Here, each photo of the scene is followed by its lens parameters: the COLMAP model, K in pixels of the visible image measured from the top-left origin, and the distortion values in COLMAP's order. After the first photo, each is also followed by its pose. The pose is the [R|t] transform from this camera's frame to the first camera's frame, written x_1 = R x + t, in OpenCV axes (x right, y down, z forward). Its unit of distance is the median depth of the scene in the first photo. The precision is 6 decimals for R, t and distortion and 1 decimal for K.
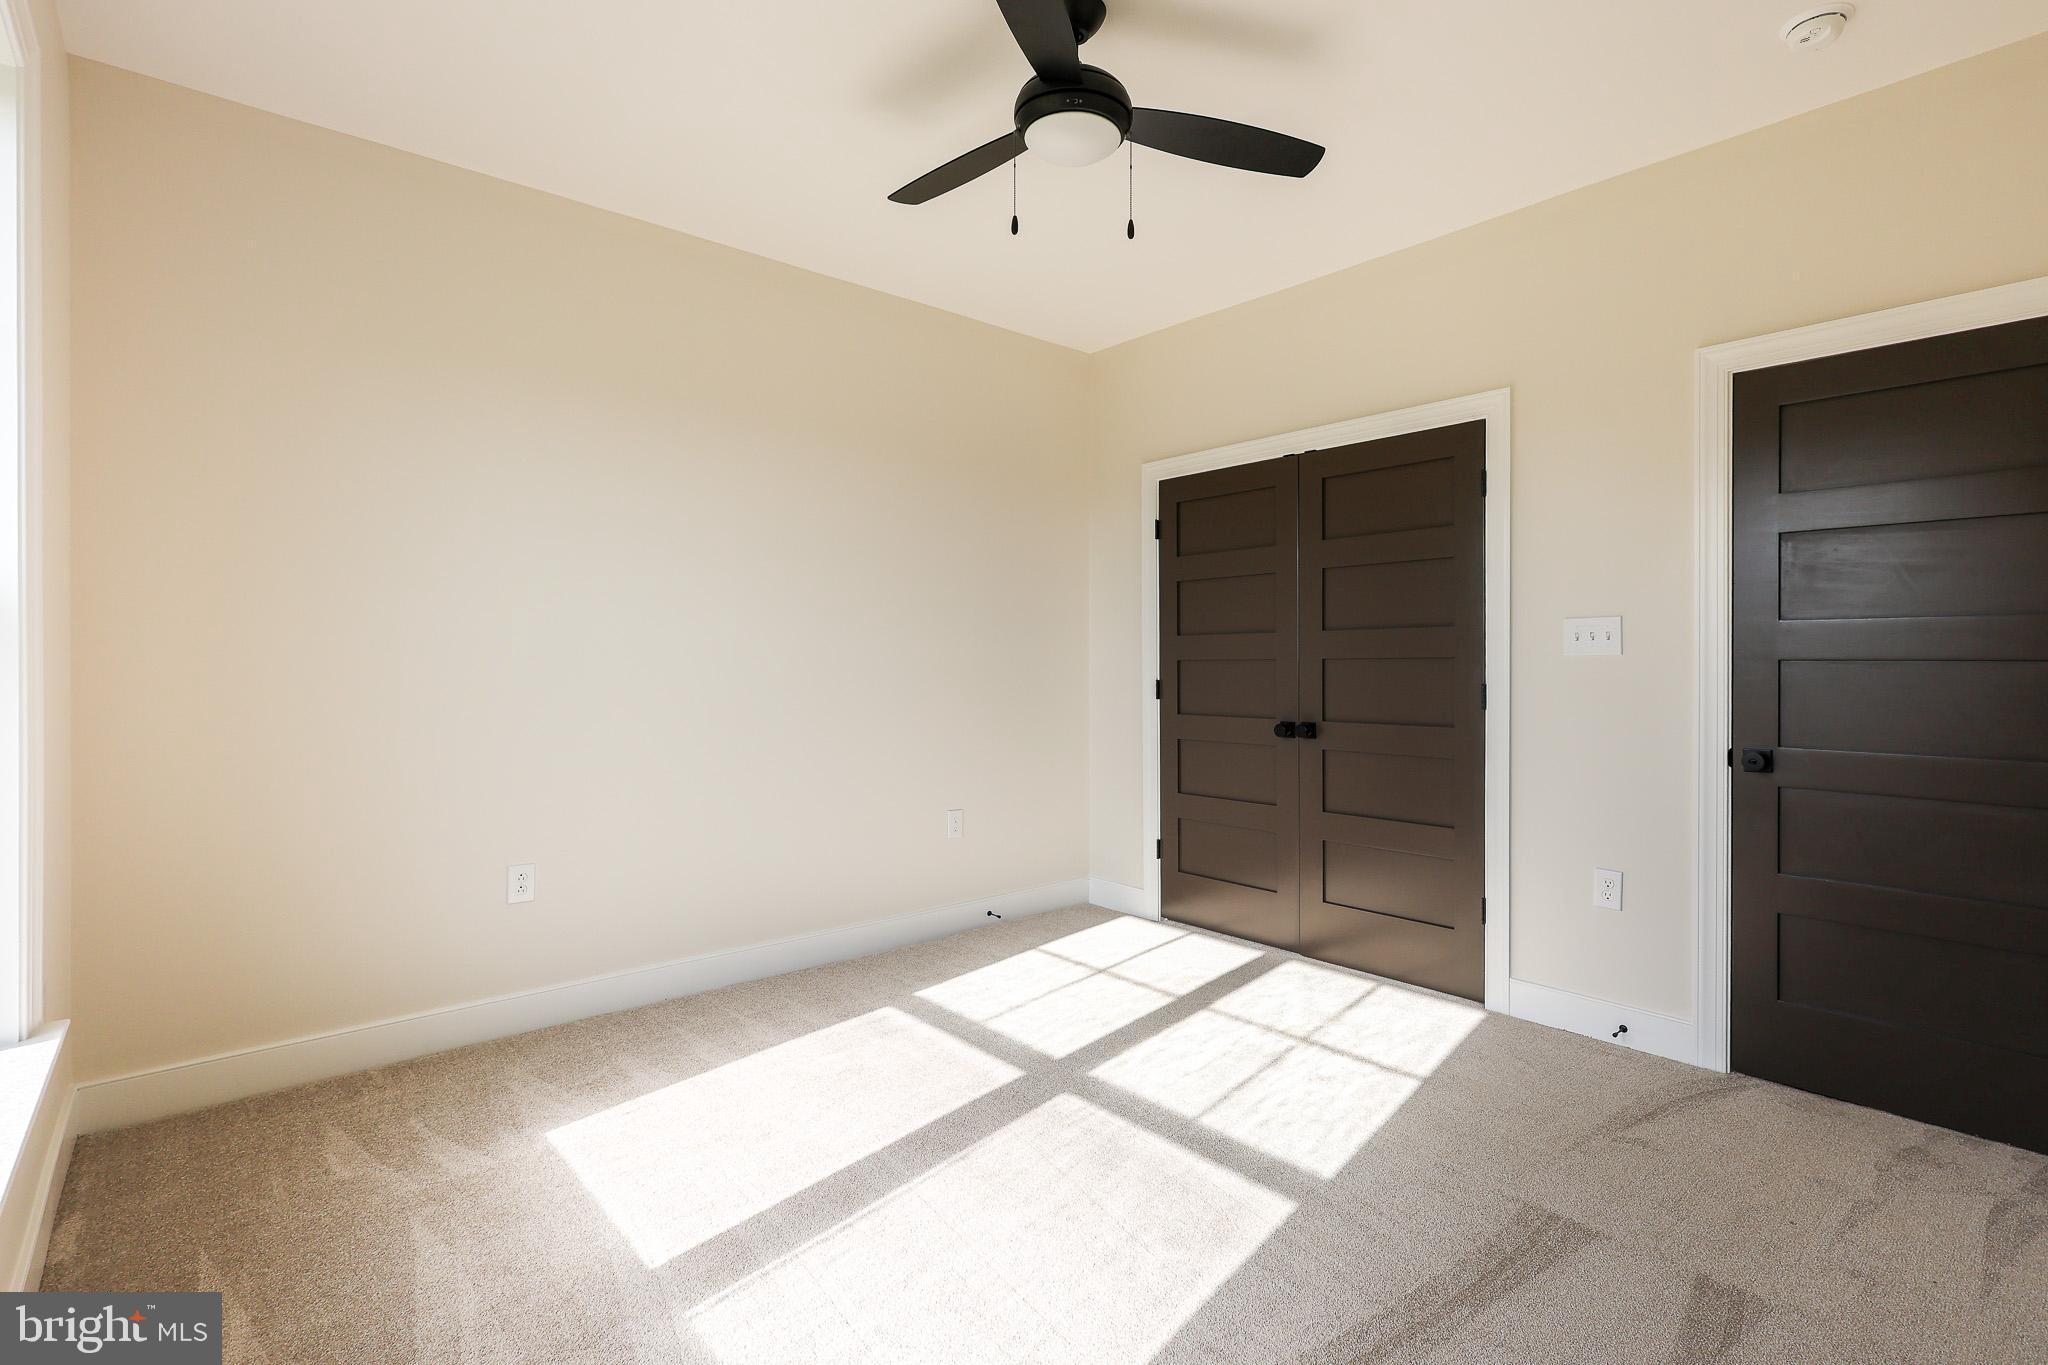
lens RADIAL K [[953.5, 0, 1039.2], [0, 953.5, 664.9], [0, 0, 1]] dist [0.002212, -0.000291]
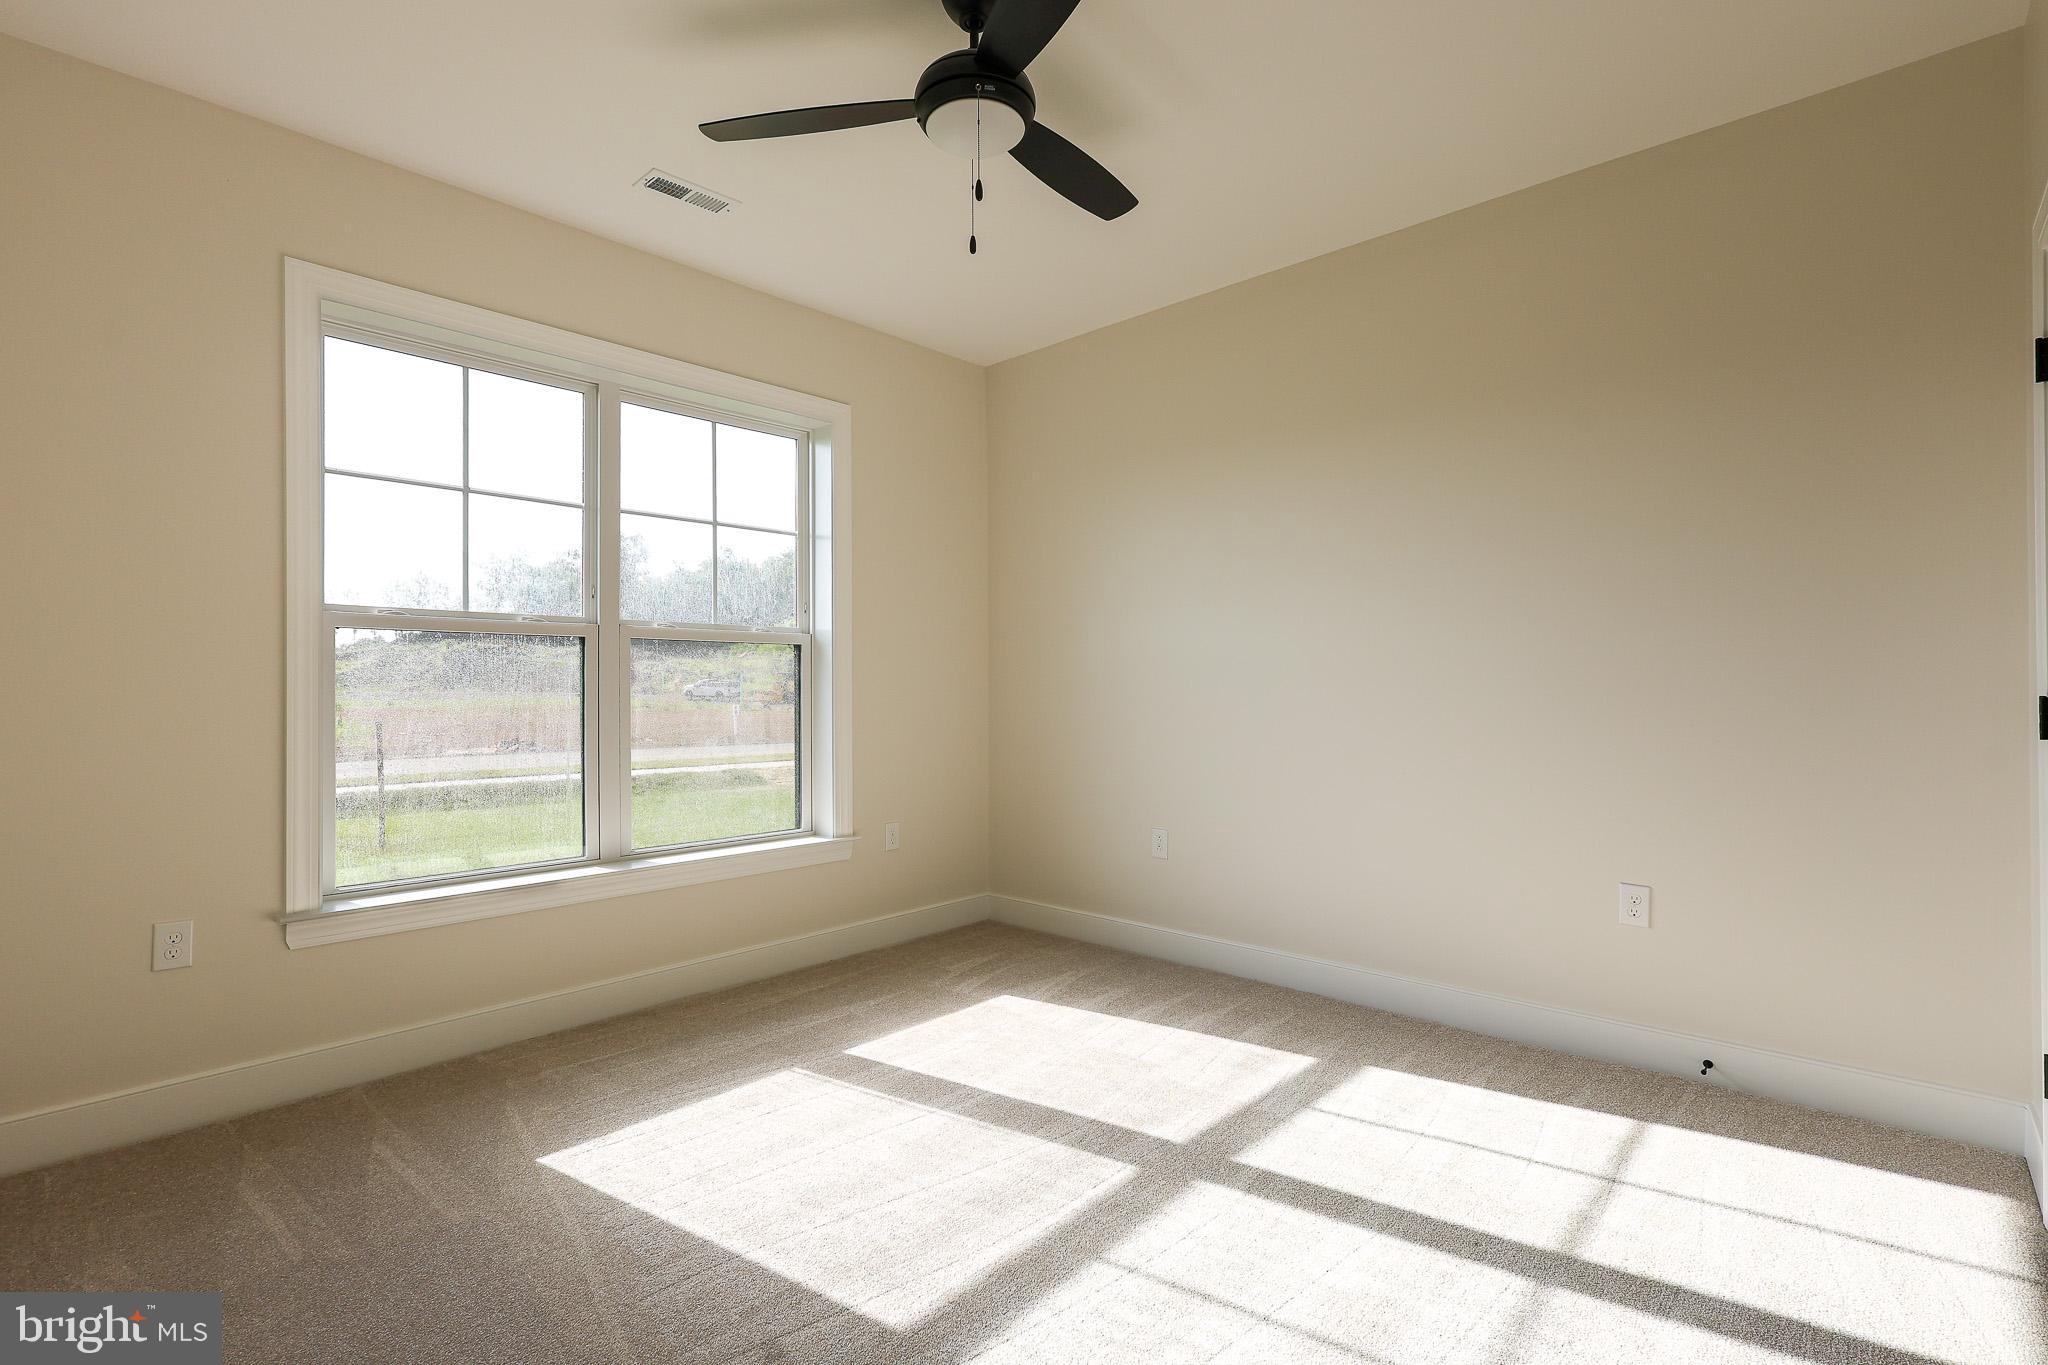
lens RADIAL K [[953.5, 0, 1033.1], [0, 953.5, 689.1], [0, 0, 1]] dist [0.002212, -0.000291]
pose [[0.117337, -0.001599, -0.993091, 0.727213], [-0.002479, 0.999995, -0.001903, 0.026017], [0.993089, 0.002685, 0.117333, 0.694497]]
